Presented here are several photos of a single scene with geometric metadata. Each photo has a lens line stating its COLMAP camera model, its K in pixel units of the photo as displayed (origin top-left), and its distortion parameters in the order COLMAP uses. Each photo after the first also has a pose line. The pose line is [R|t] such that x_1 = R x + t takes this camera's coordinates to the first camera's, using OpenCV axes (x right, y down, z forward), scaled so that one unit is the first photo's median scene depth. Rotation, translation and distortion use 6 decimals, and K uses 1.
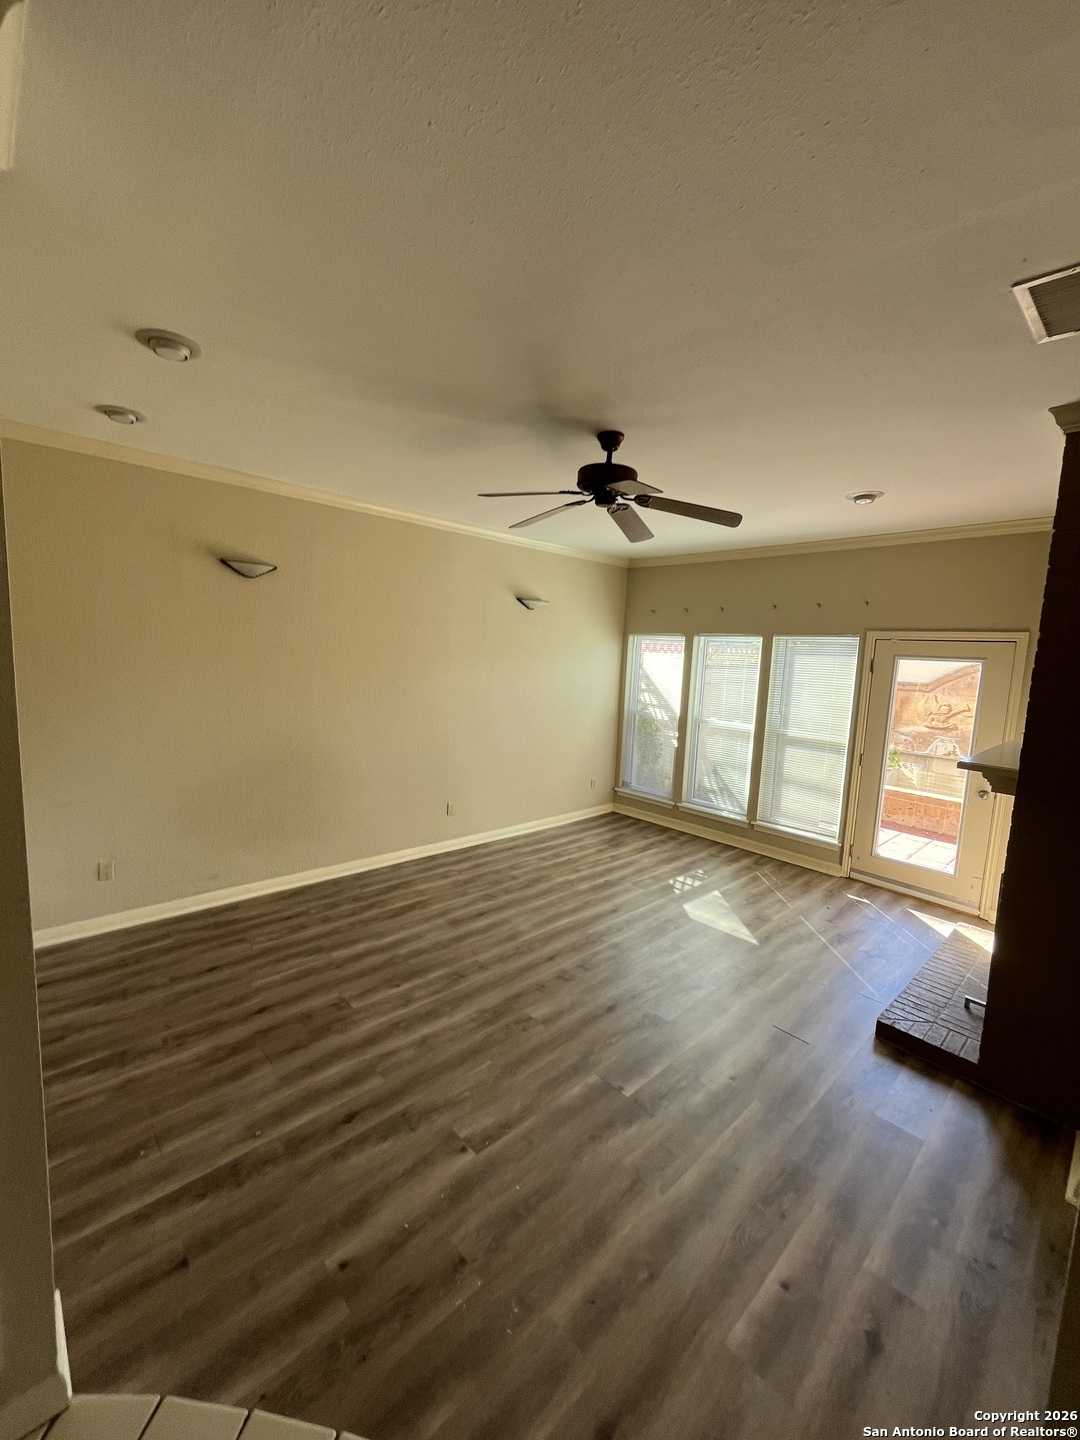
lens RADIAL K [[582.3, 0, 539.9], [0, 582.3, 718.6], [0, 0, 1]] dist [0.000382, 0.000010]
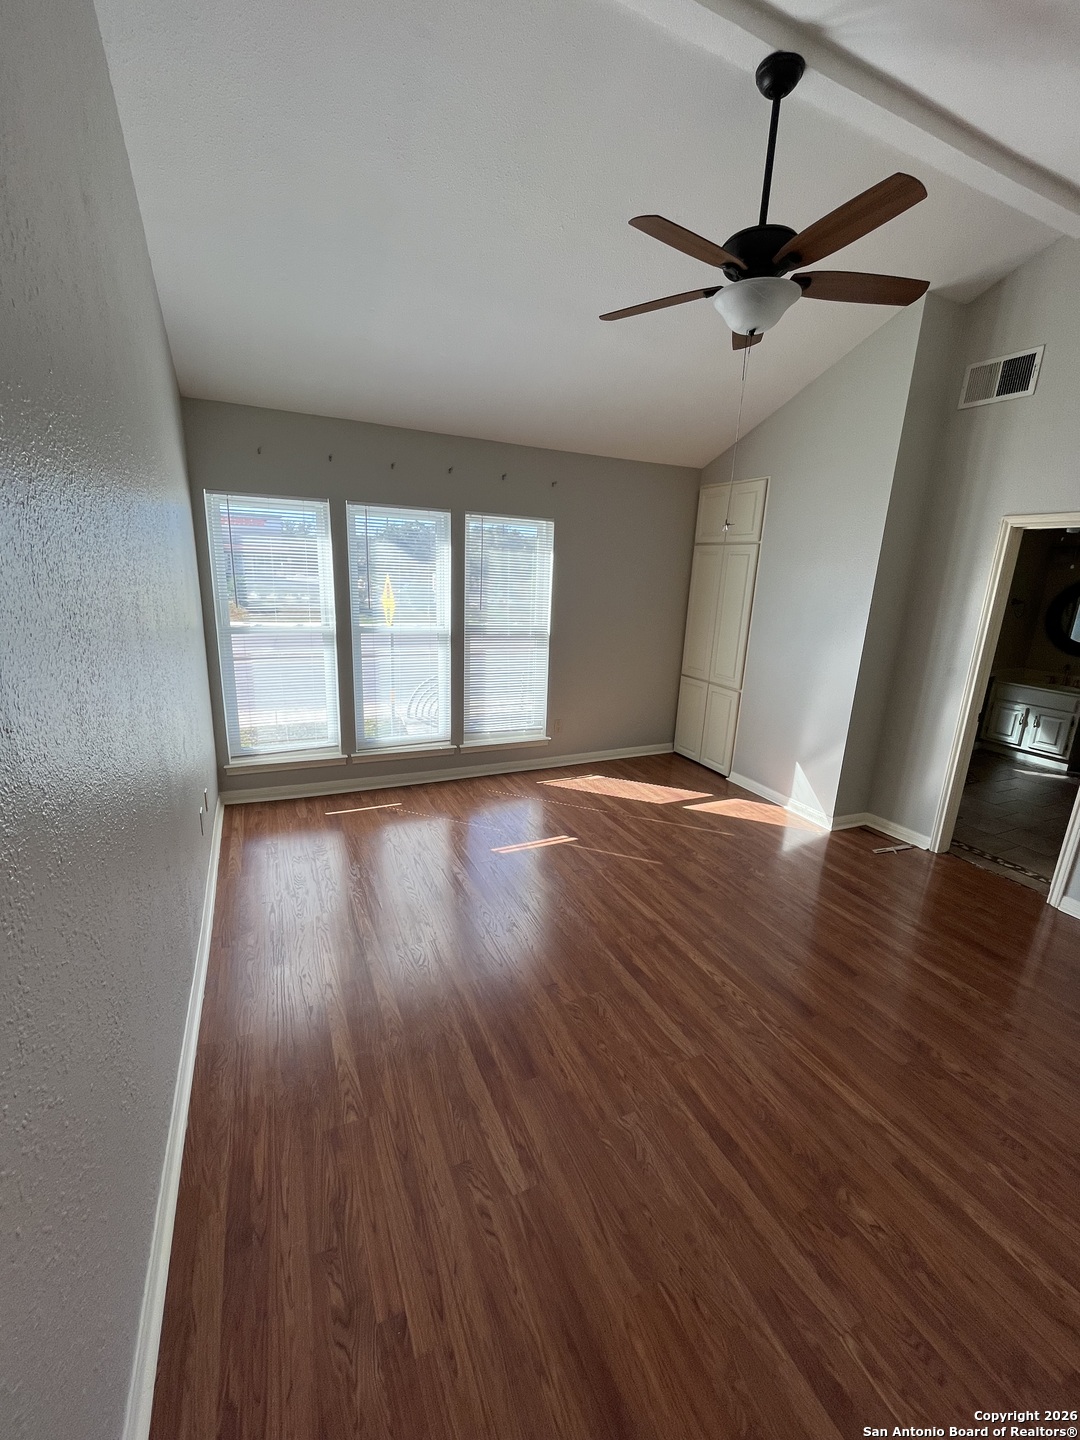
lens RADIAL K [[582.3, 0, 538.3], [0, 582.3, 726.1], [0, 0, 1]] dist [0.000382, 0.000010]
pose [[0.312968, -0.252141, 0.915683, -0.358500], [0.089741, 0.967654, 0.235779, -0.035720], [-0.945515, 0.008383, 0.325472, 0.623908]]
